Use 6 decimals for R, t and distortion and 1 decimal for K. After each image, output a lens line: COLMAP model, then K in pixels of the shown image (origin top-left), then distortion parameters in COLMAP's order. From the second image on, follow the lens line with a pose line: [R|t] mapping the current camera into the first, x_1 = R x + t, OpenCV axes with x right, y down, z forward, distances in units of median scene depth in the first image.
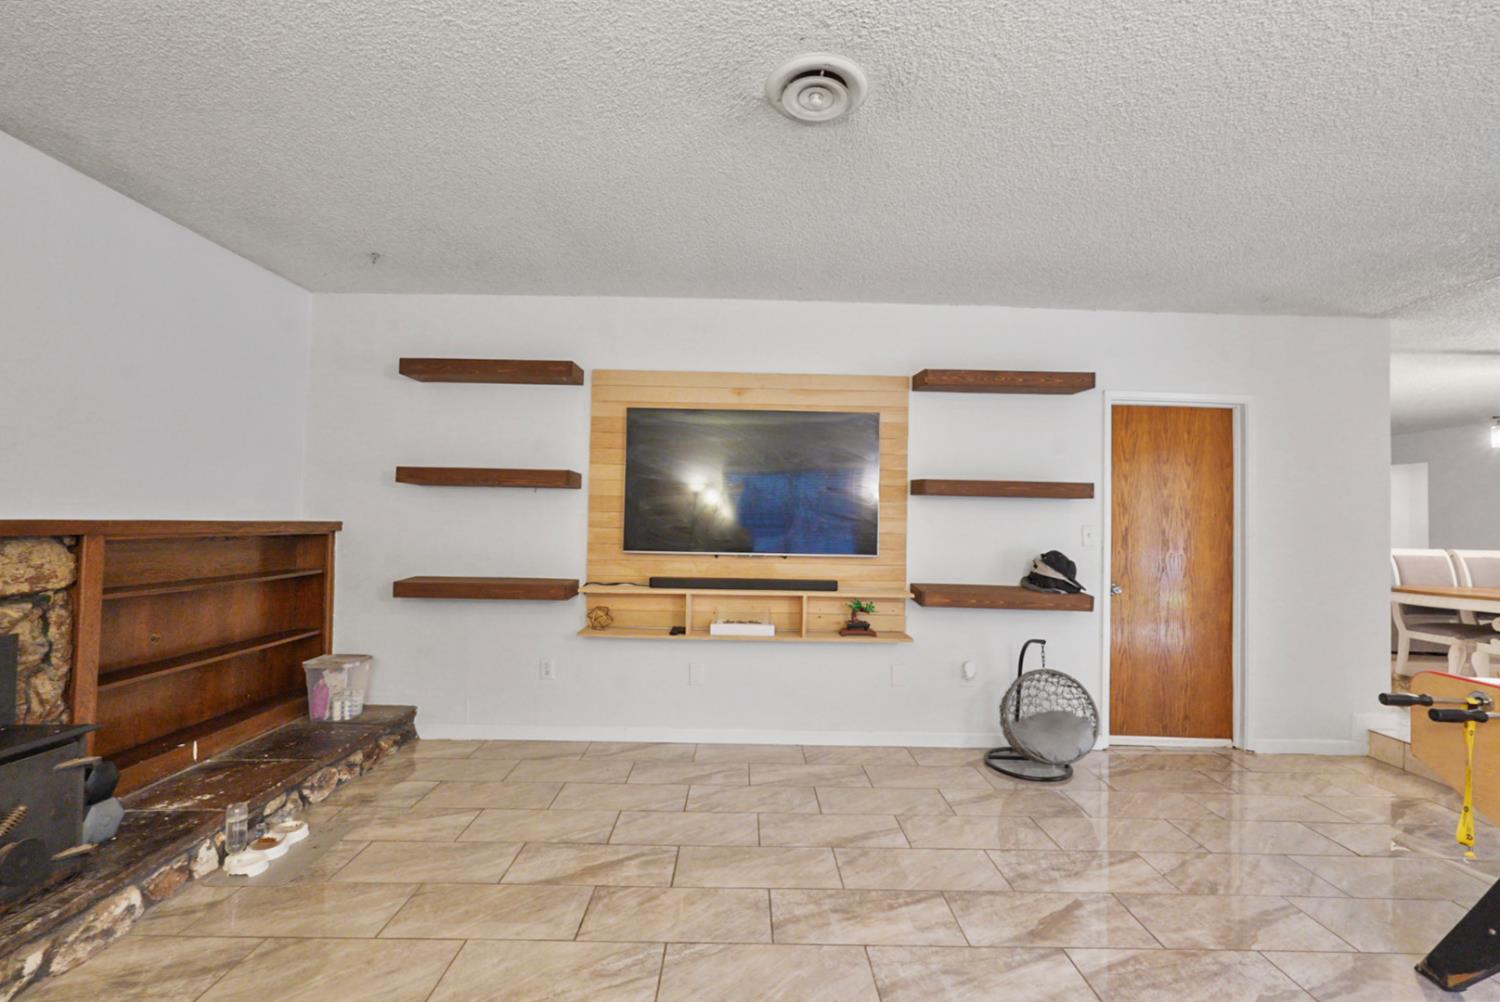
lens RADIAL K [[661.0, 0, 739.8], [0, 661.0, 507.6], [0, 0, 1]] dist [-0.015735, 0.009280]
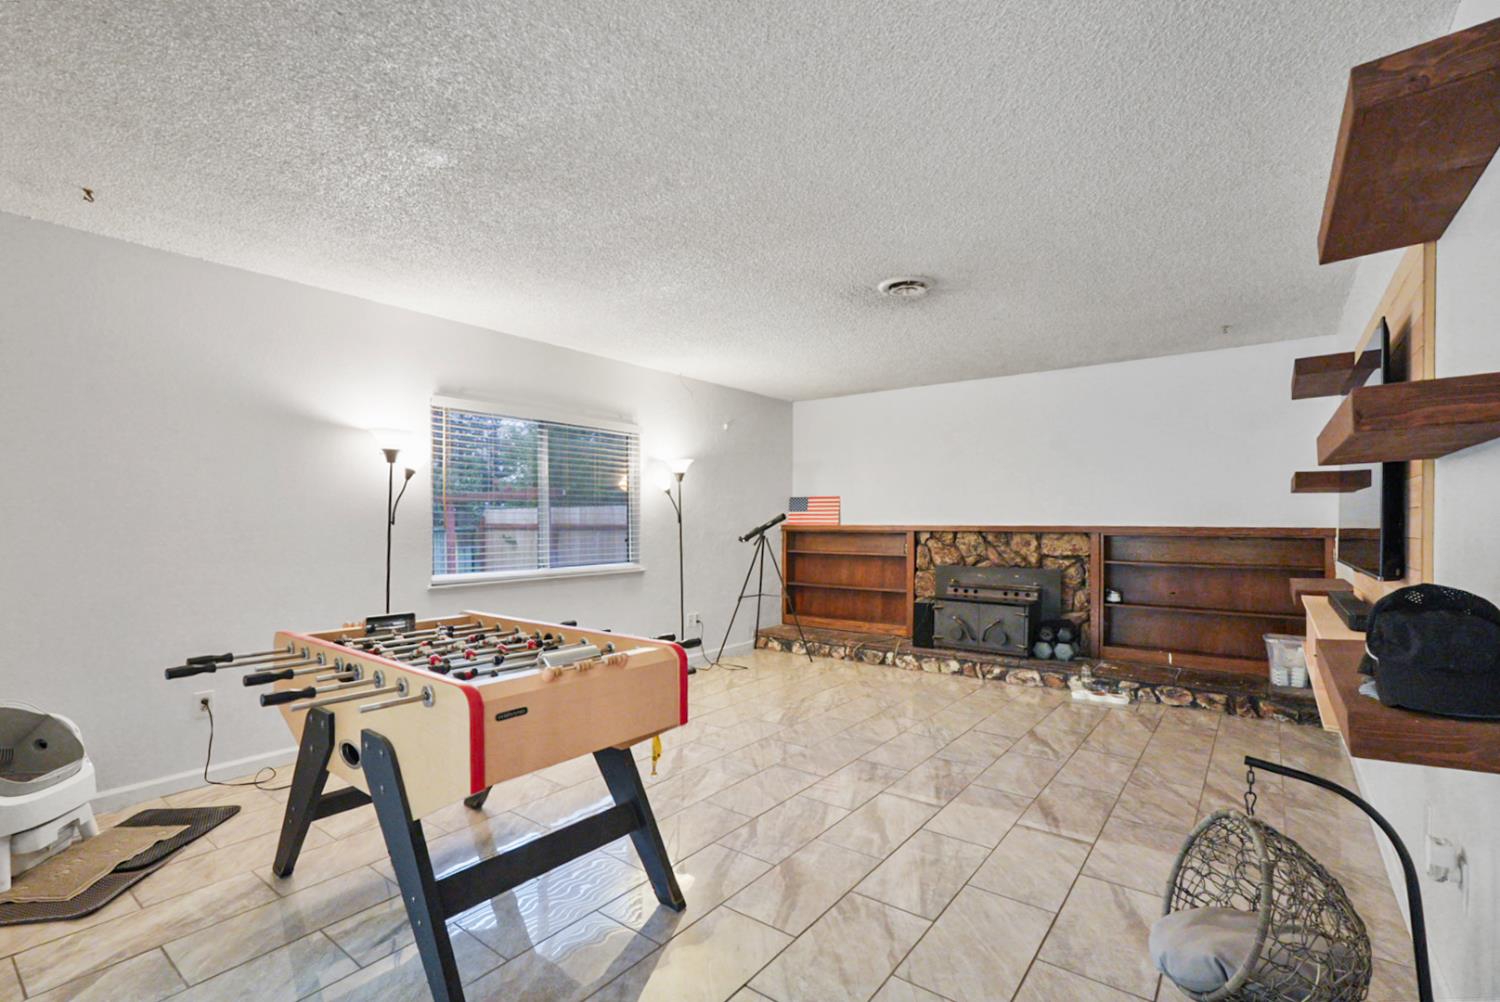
lens RADIAL K [[661.0, 0, 750.5], [0, 661.0, 516.7], [0, 0, 1]] dist [-0.015735, 0.009280]
pose [[-0.603300, -0.025817, -0.797097, 1.606728], [0.005521, 0.999317, -0.036545, 0.067658], [0.797496, -0.026448, -0.602745, 1.527429]]
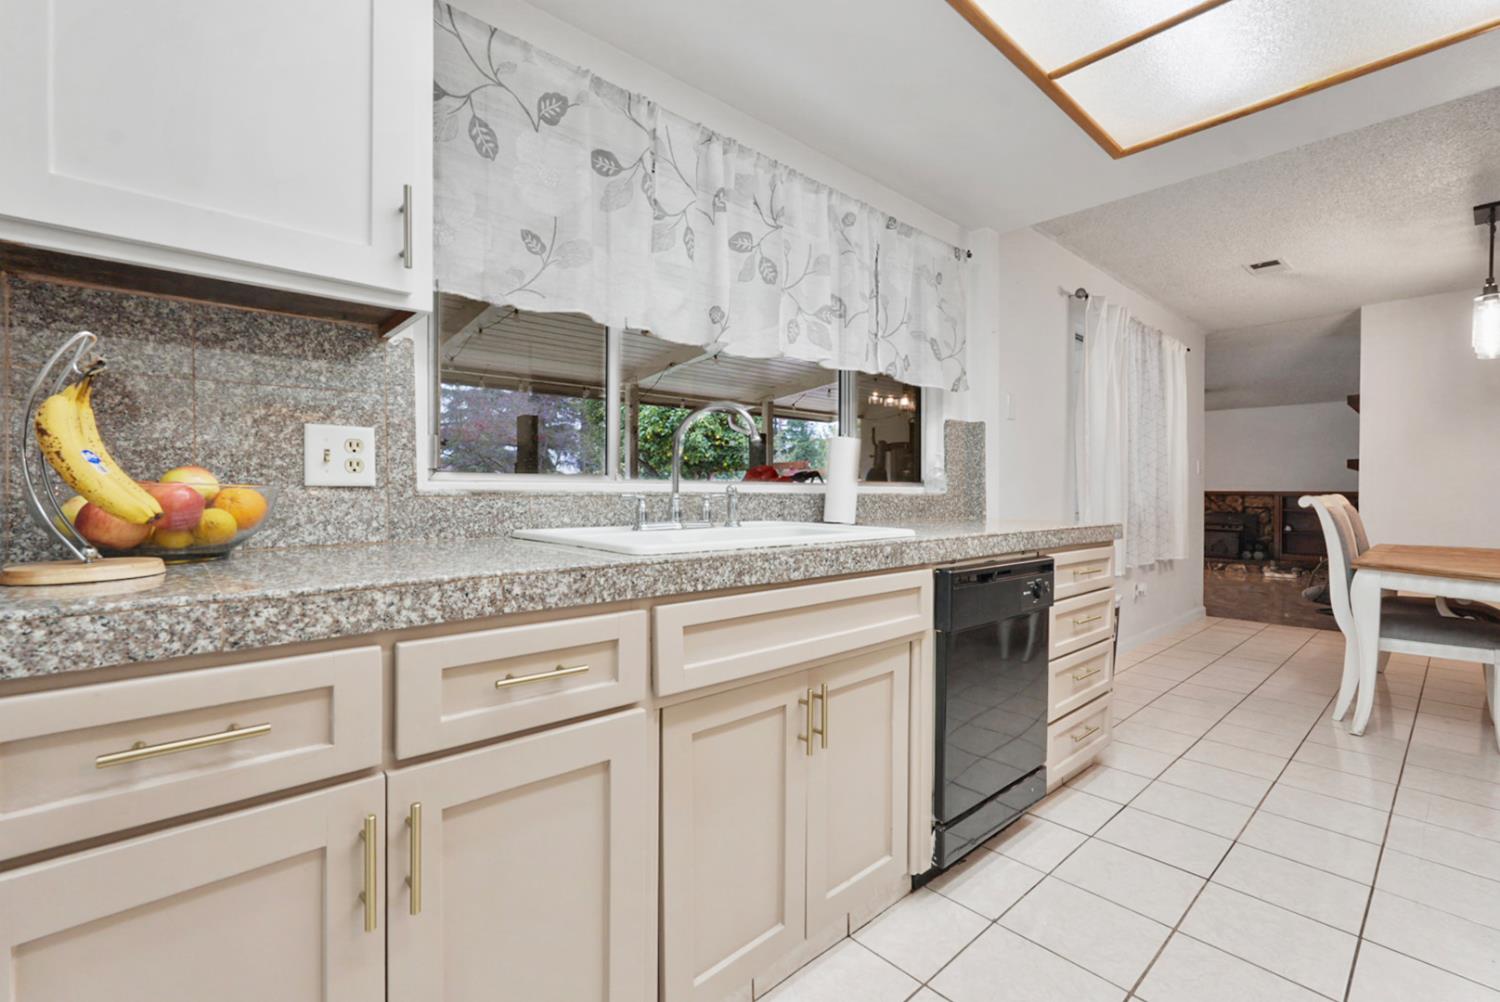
lens RADIAL K [[661.0, 0, 743.7], [0, 661.0, 493.9], [0, 0, 1]] dist [-0.015735, 0.009280]
pose [[-0.733663, -0.018276, -0.679267, 4.772765], [0.000324, 0.999629, -0.027246, 0.163460], [0.679513, -0.020210, -0.733385, 1.912546]]
